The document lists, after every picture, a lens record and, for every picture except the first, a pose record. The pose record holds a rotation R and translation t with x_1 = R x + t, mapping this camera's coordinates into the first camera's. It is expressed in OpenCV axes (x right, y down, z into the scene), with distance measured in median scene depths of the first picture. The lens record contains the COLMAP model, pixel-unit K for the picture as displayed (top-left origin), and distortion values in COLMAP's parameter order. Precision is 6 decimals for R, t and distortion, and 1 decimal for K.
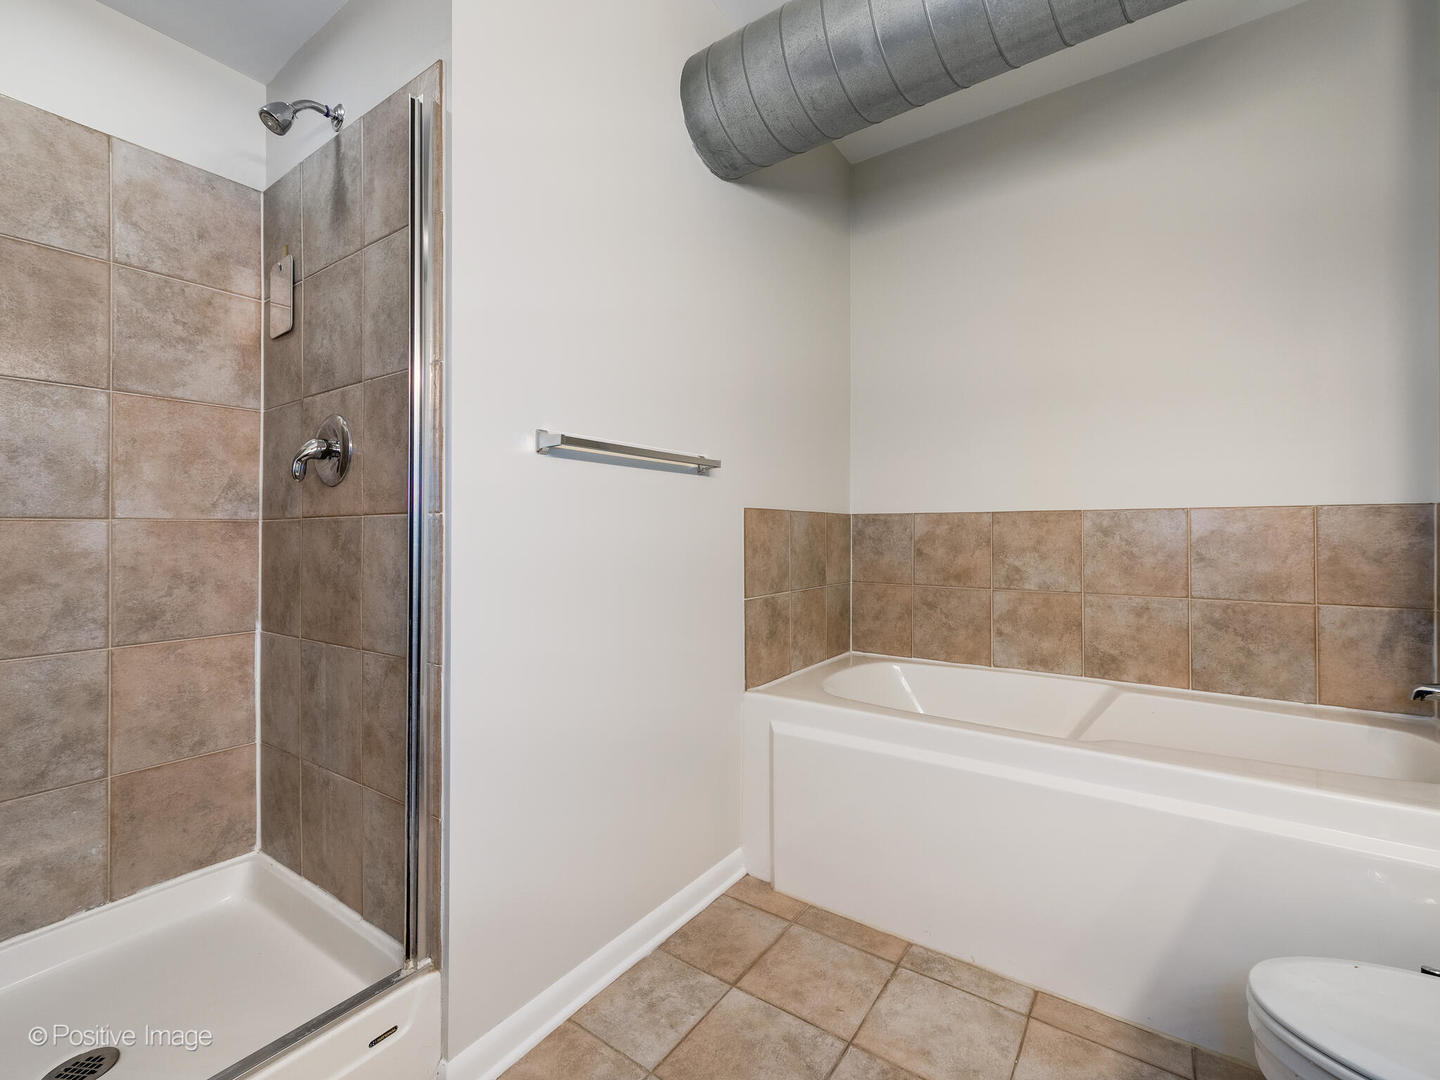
lens RADIAL K [[632.1, 0, 719.4], [0, 632.1, 528.8], [0, 0, 1]] dist [0.001504, 0.000353]
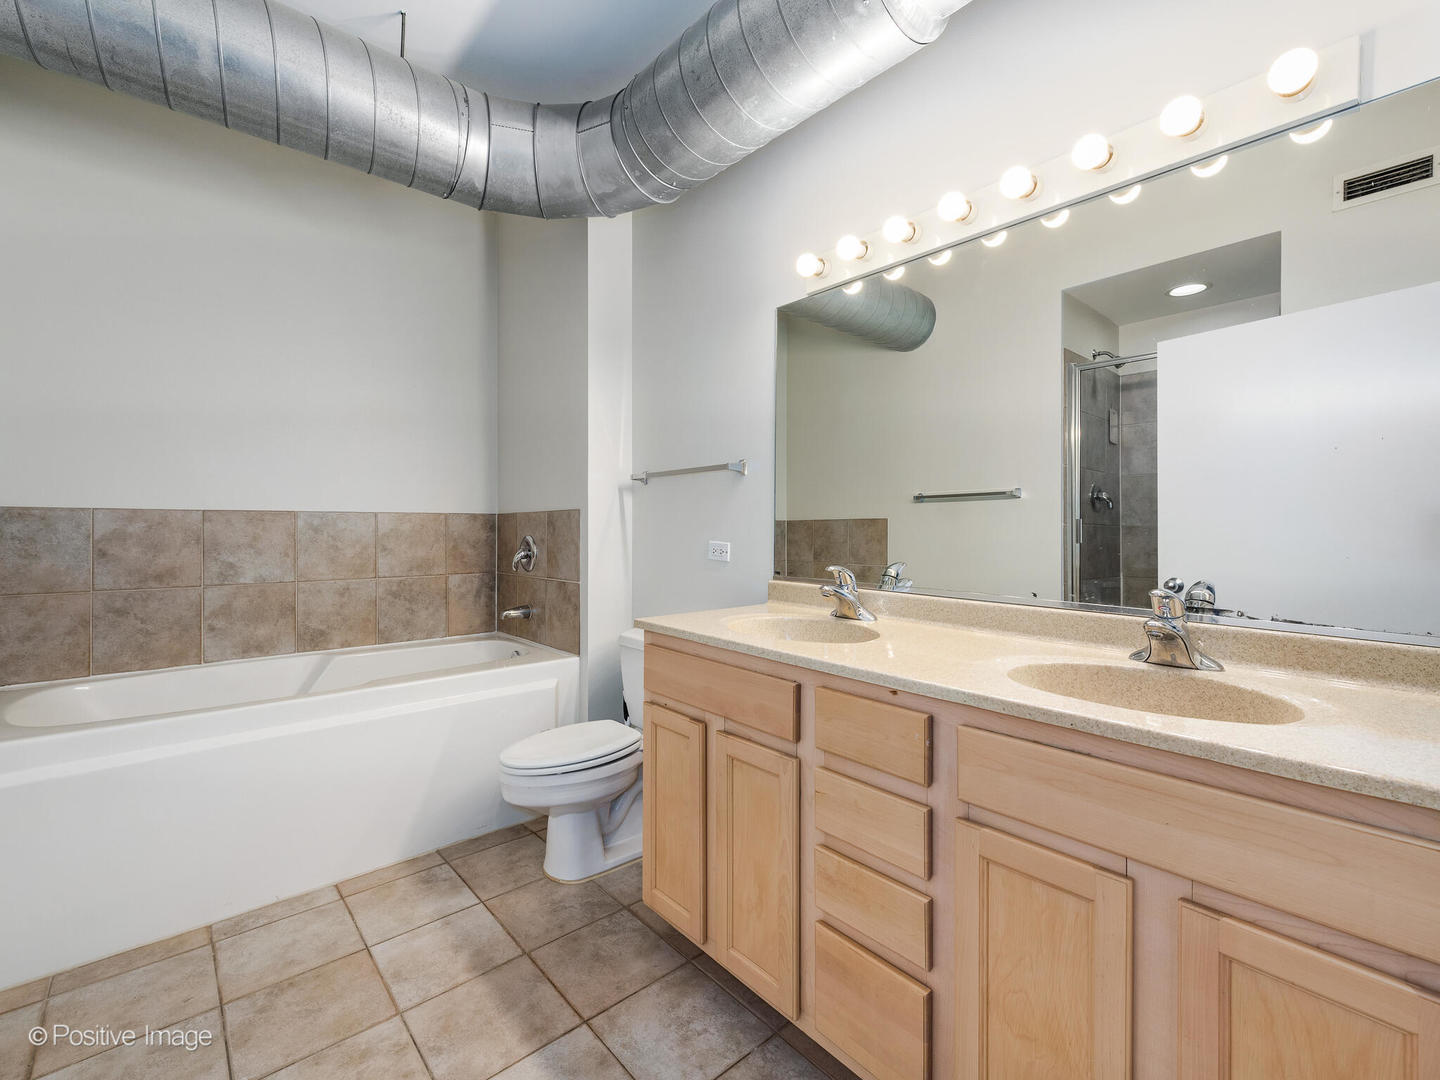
lens RADIAL K [[632.1, 0, 722.4], [0, 632.1, 539.8], [0, 0, 1]] dist [0.001504, 0.000353]
pose [[0.229459, -0.013254, 0.973228, -0.395333], [-0.000986, 0.999904, 0.013850, 0.006656], [-0.973318, -0.004138, 0.229424, -0.041338]]
